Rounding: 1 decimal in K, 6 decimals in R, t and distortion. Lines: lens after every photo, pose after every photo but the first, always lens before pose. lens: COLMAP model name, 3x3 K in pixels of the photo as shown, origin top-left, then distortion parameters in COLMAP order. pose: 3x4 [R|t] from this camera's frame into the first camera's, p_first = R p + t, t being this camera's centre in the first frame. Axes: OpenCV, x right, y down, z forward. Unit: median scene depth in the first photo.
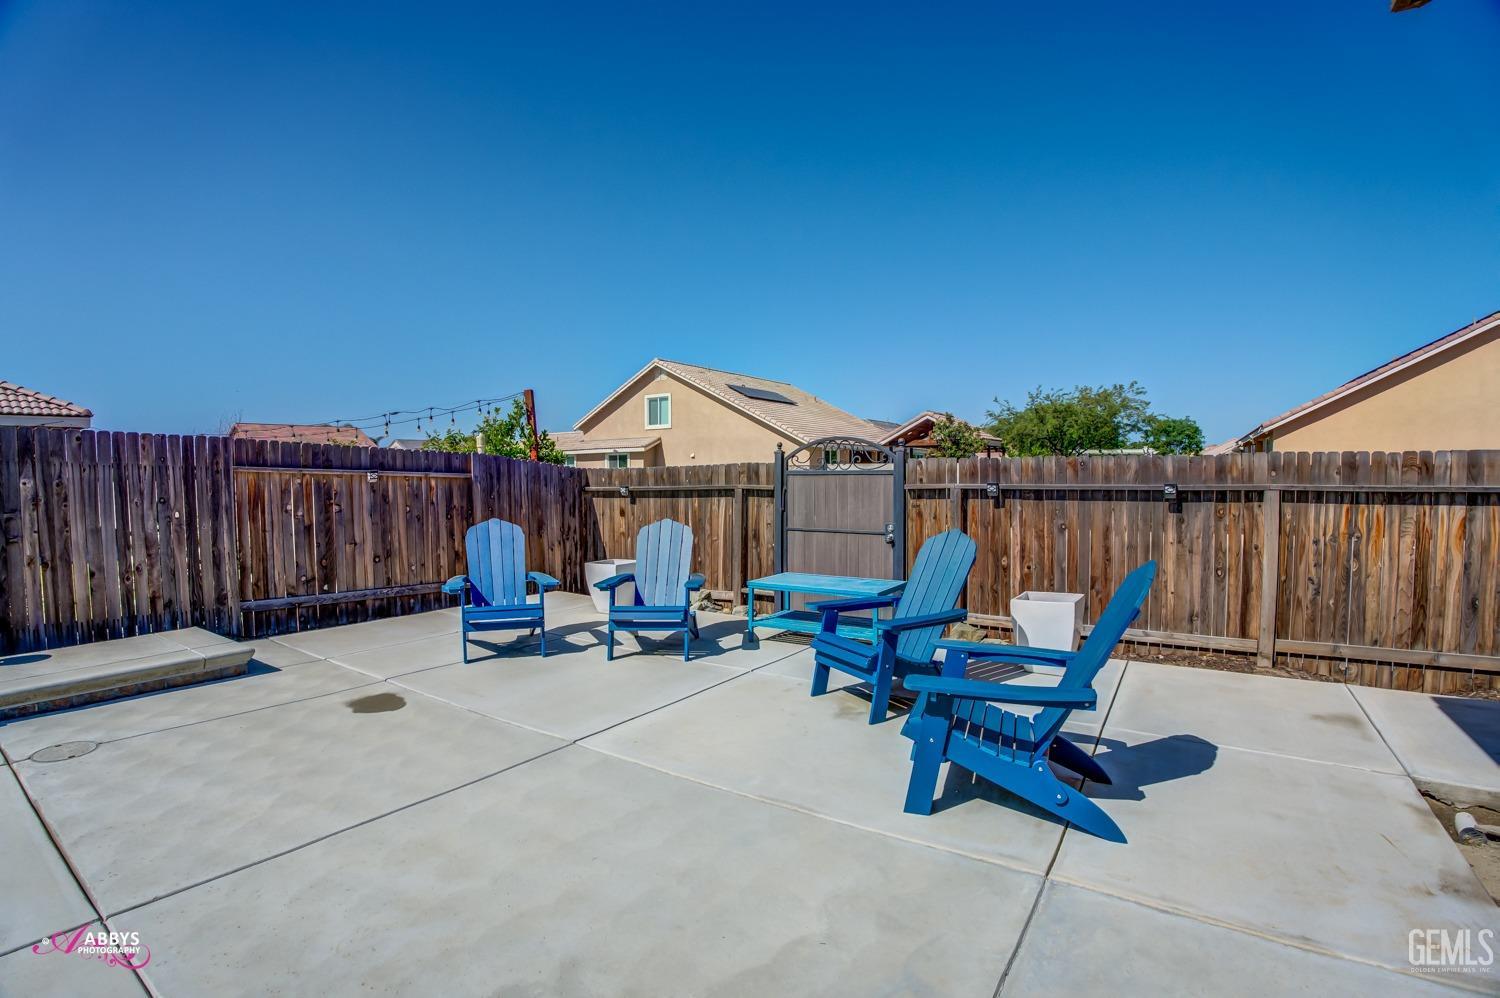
lens RADIAL K [[692.7, 0, 750.0], [0, 692.7, 499.0], [0, 0, 1]] dist [-0.108524, 0.023179]
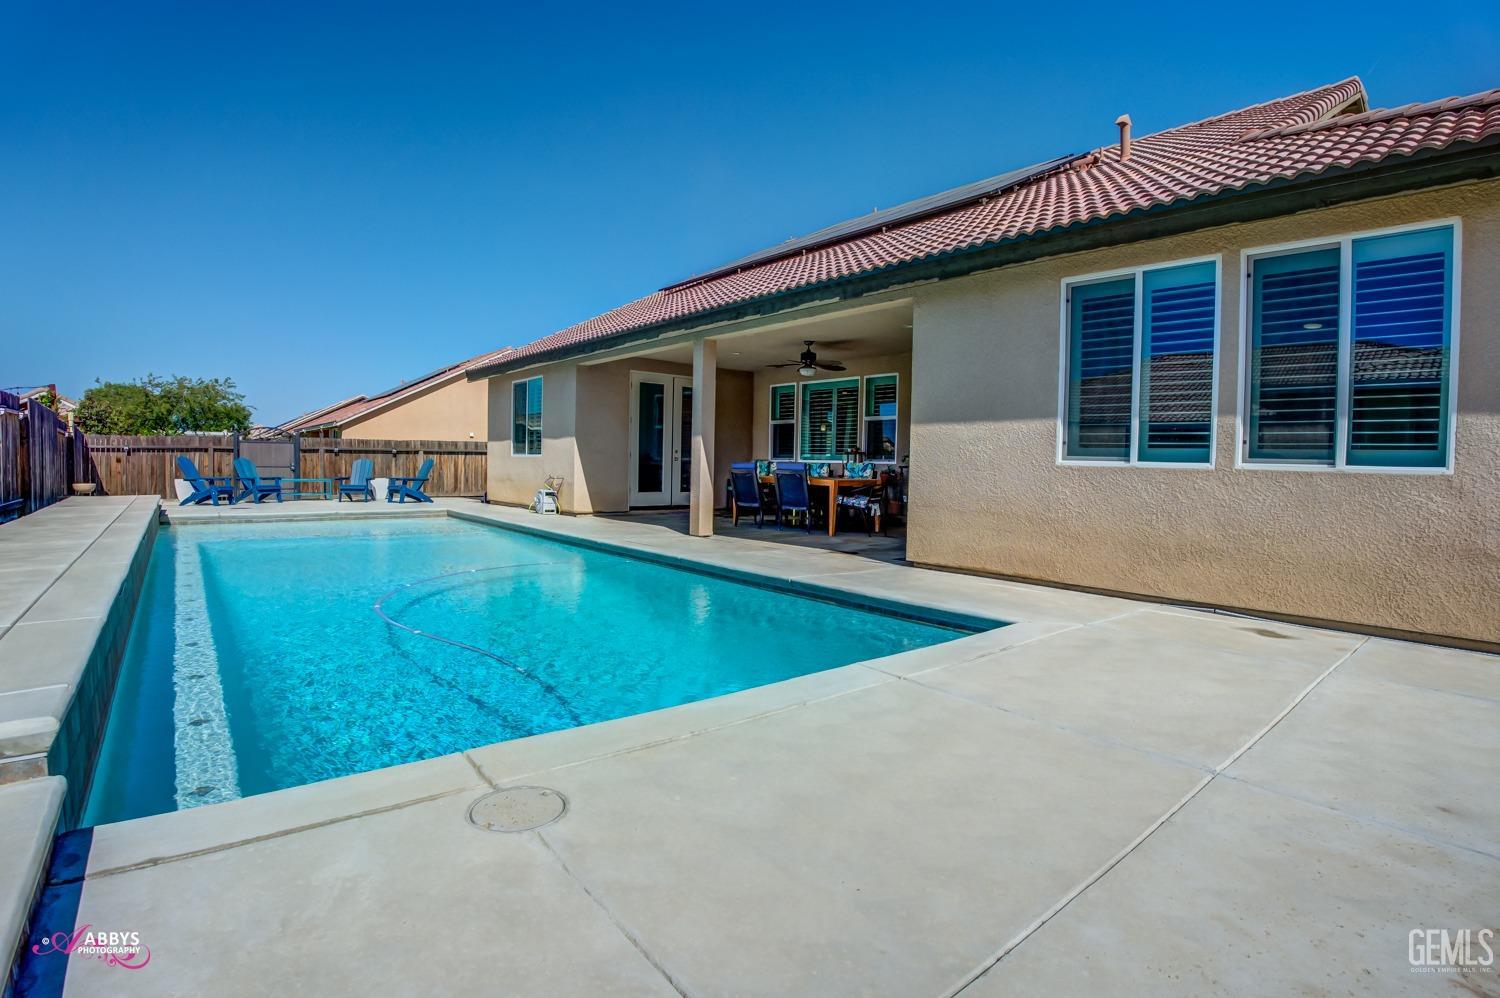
lens RADIAL K [[692.7, 0, 750.0], [0, 692.7, 499.0], [0, 0, 1]] dist [-0.108524, 0.023179]
pose [[0.266281, -0.038210, 0.963138, -1.515850], [0.015625, 0.999254, 0.035323, 0.098431], [-0.963769, 0.005643, 0.266679, -1.136189]]
